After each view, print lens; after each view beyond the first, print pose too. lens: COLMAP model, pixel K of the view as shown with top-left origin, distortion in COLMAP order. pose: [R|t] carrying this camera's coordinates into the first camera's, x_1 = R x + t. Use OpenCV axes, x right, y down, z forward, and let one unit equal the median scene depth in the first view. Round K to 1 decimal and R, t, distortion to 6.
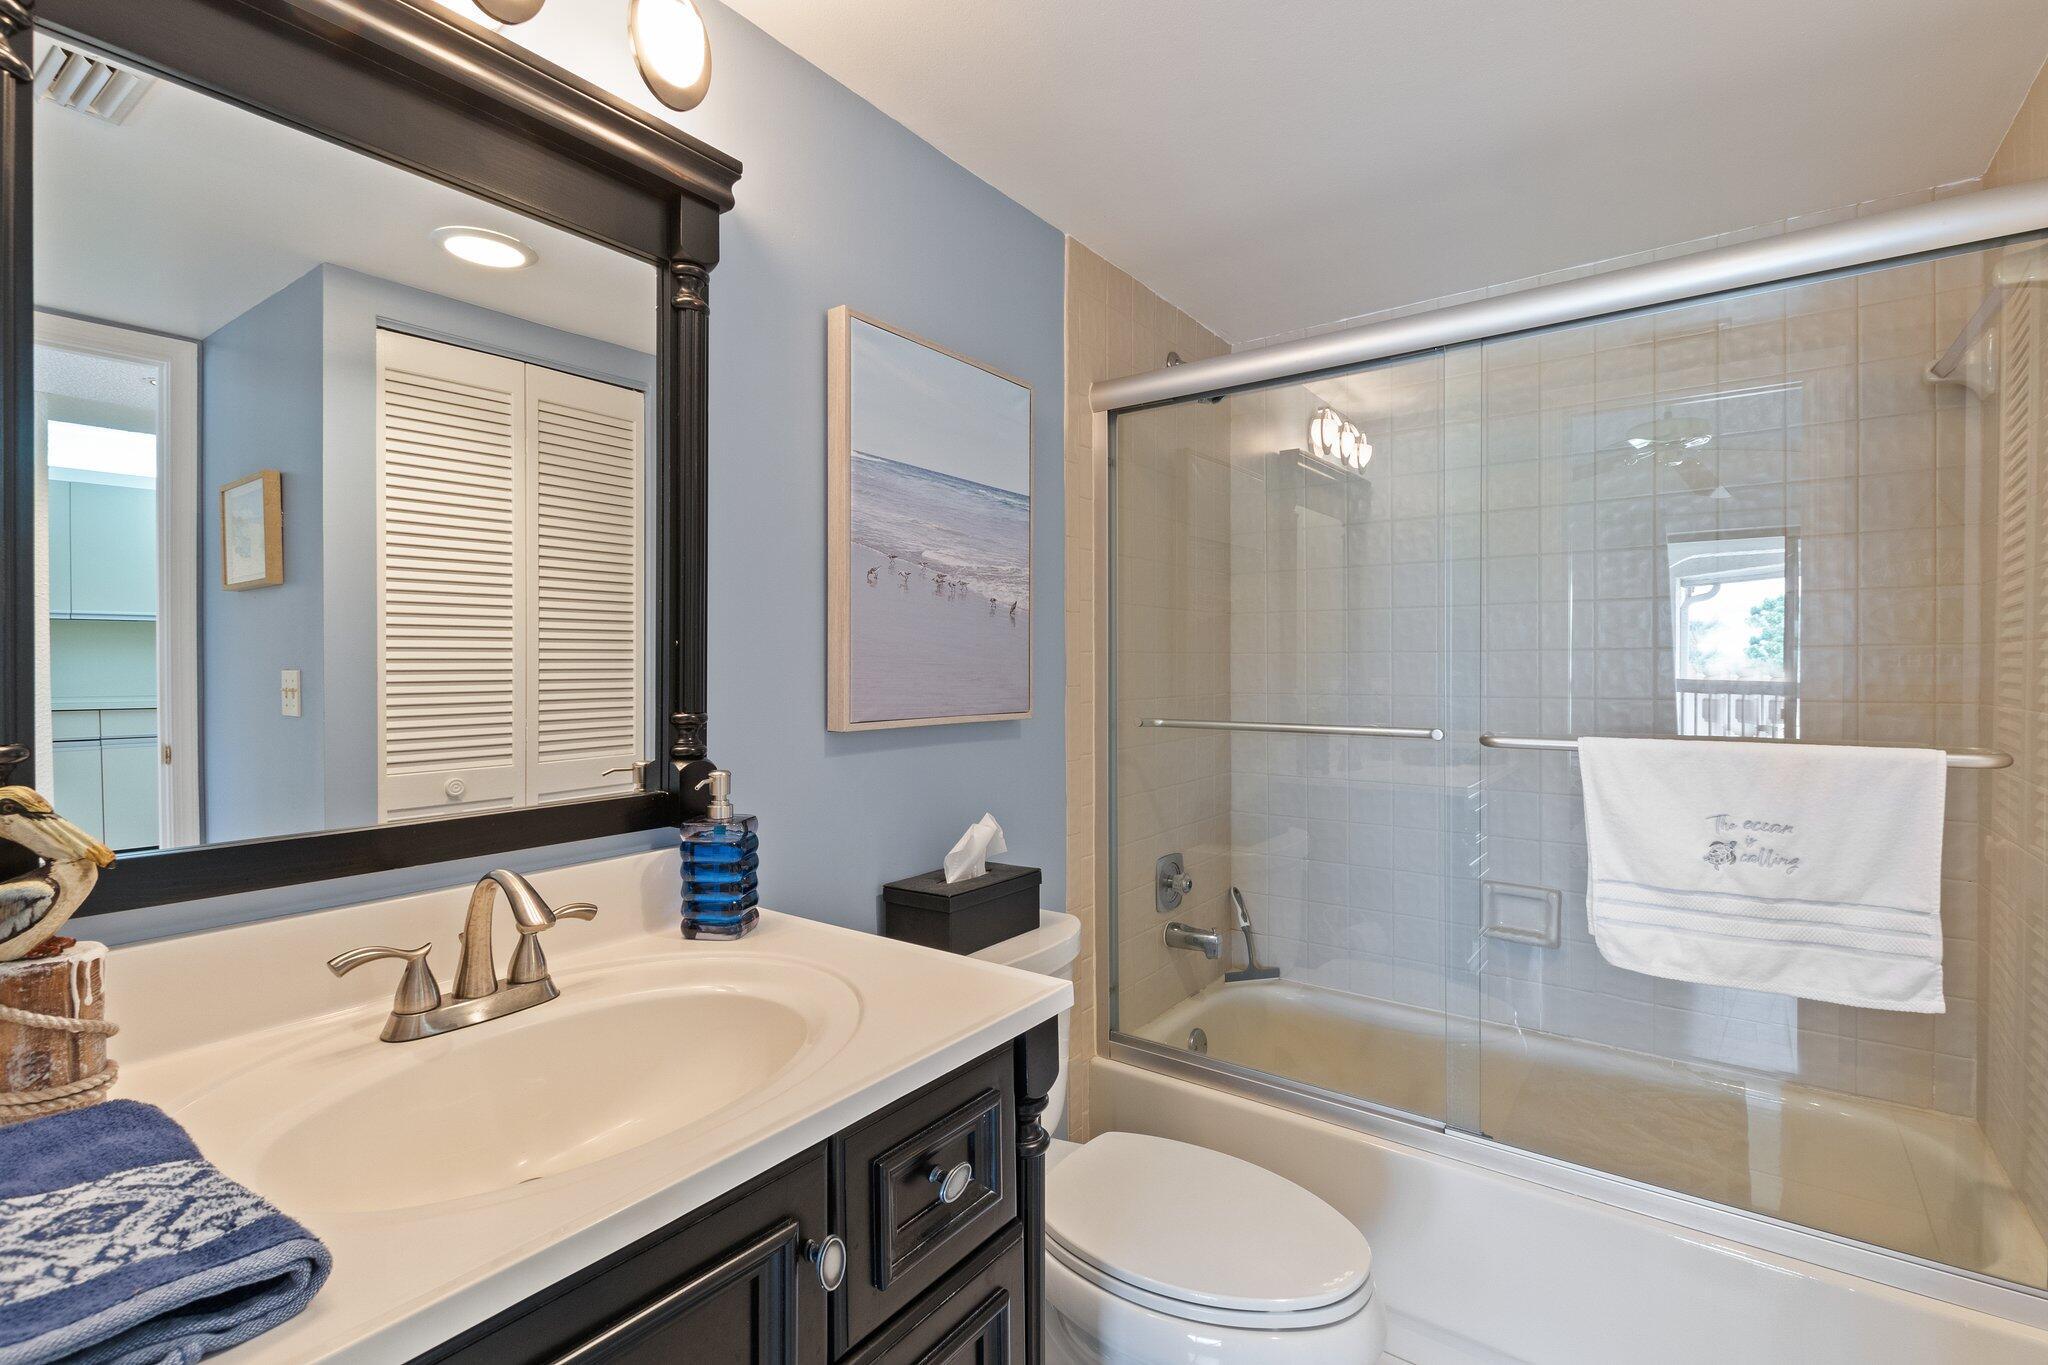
lens RADIAL K [[955.5, 0, 1023.4], [0, 955.5, 674.0], [0, 0, 1]] dist [0.000777, -0.000278]
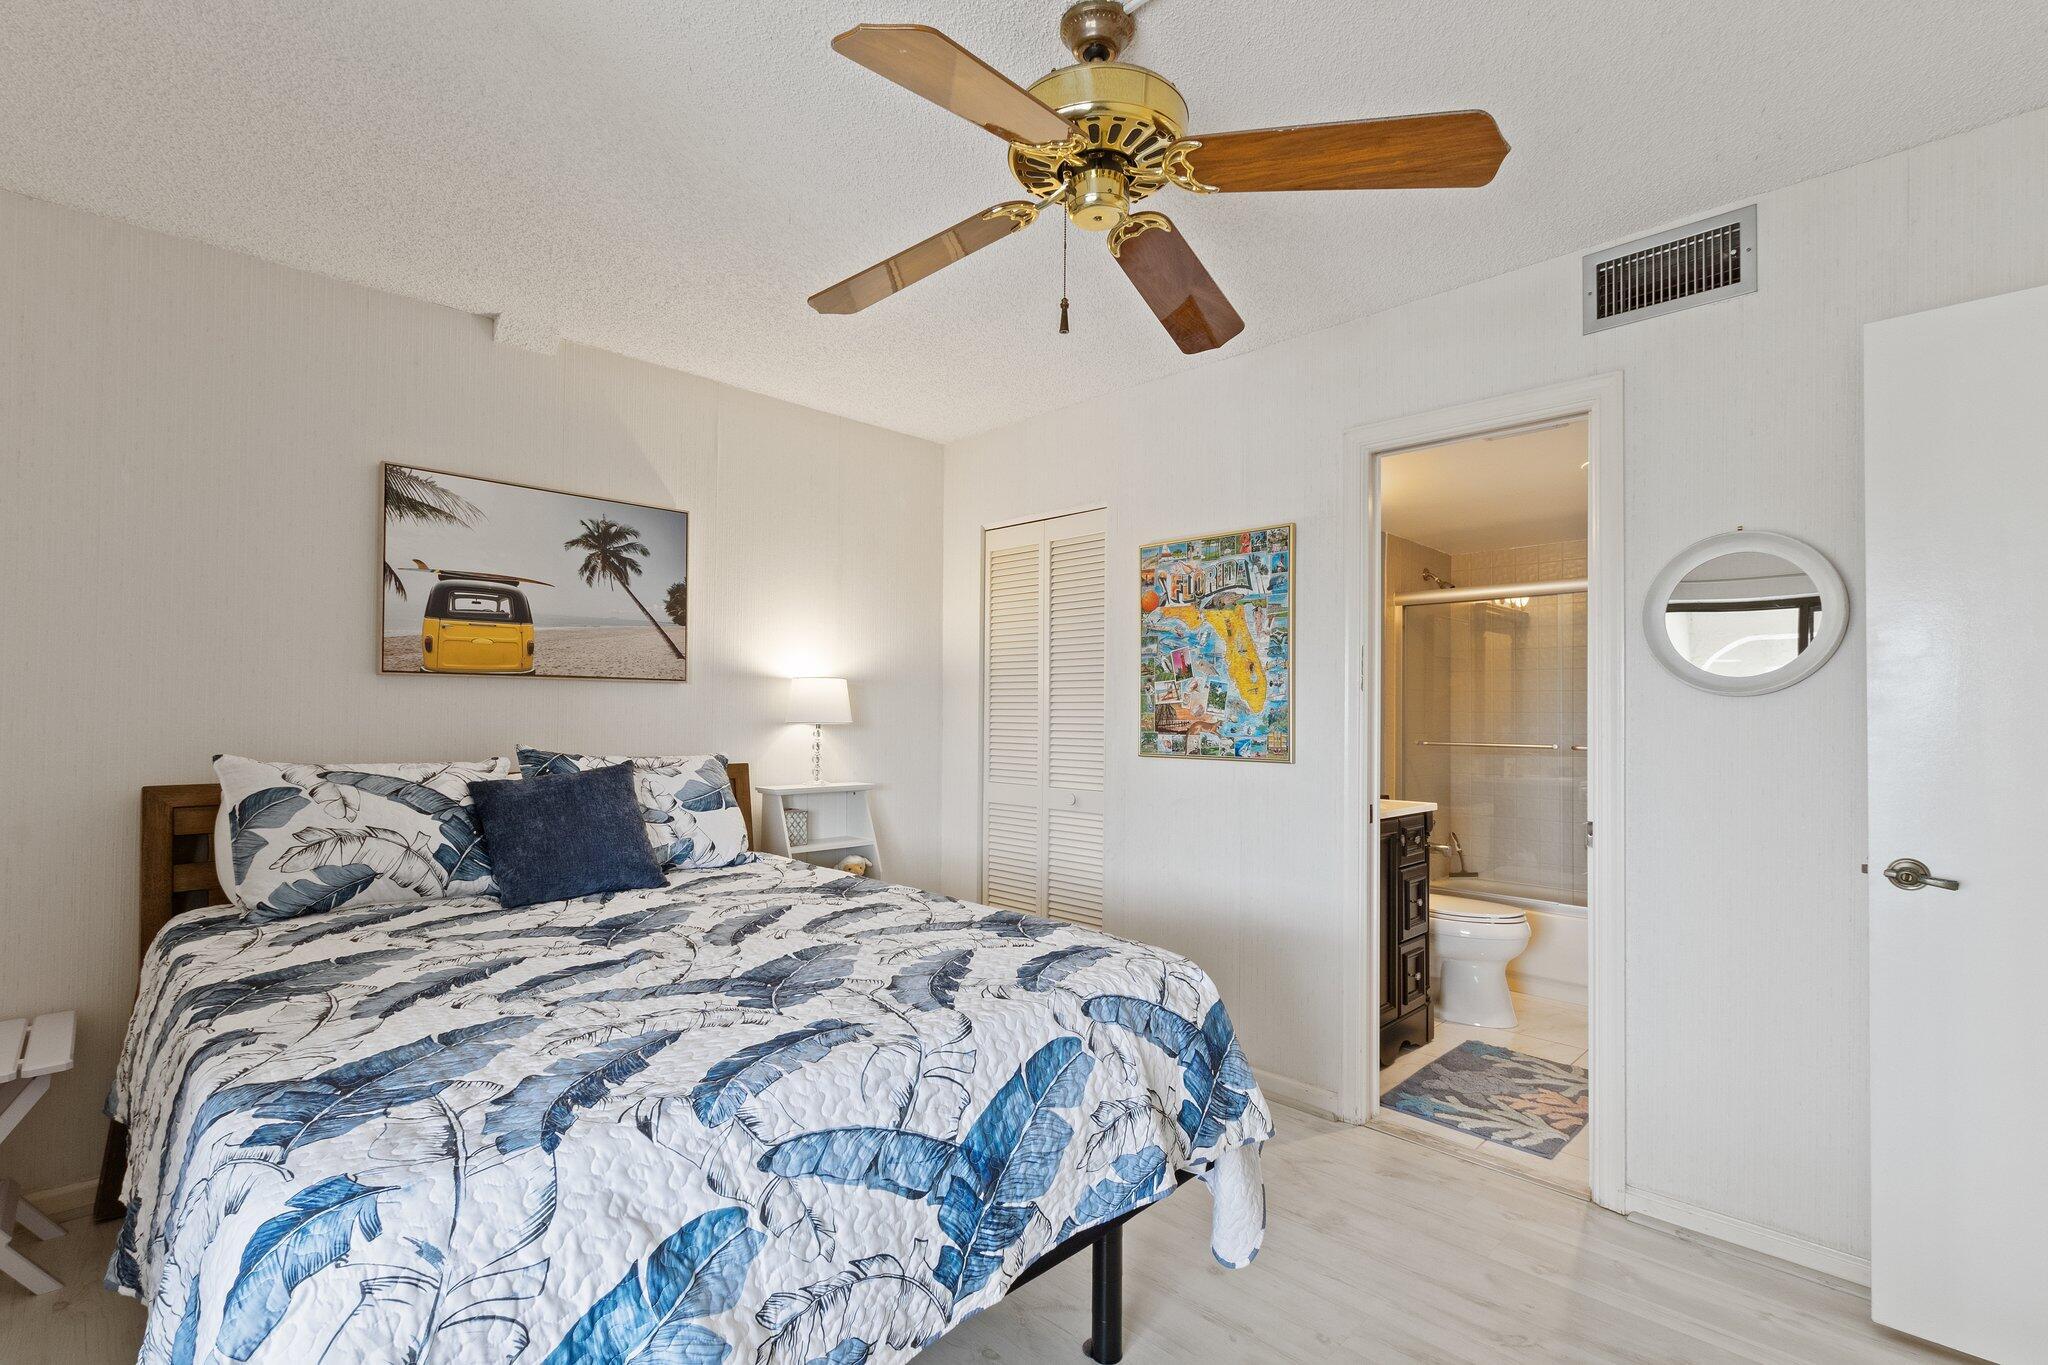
lens RADIAL K [[955.5, 0, 1025.5], [0, 955.5, 692.6], [0, 0, 1]] dist [0.000777, -0.000278]
pose [[0.989170, 0.008394, -0.146535, -0.362145], [-0.012811, 0.999491, -0.029226, 0.009943], [0.146215, 0.030787, 0.988774, -1.074630]]
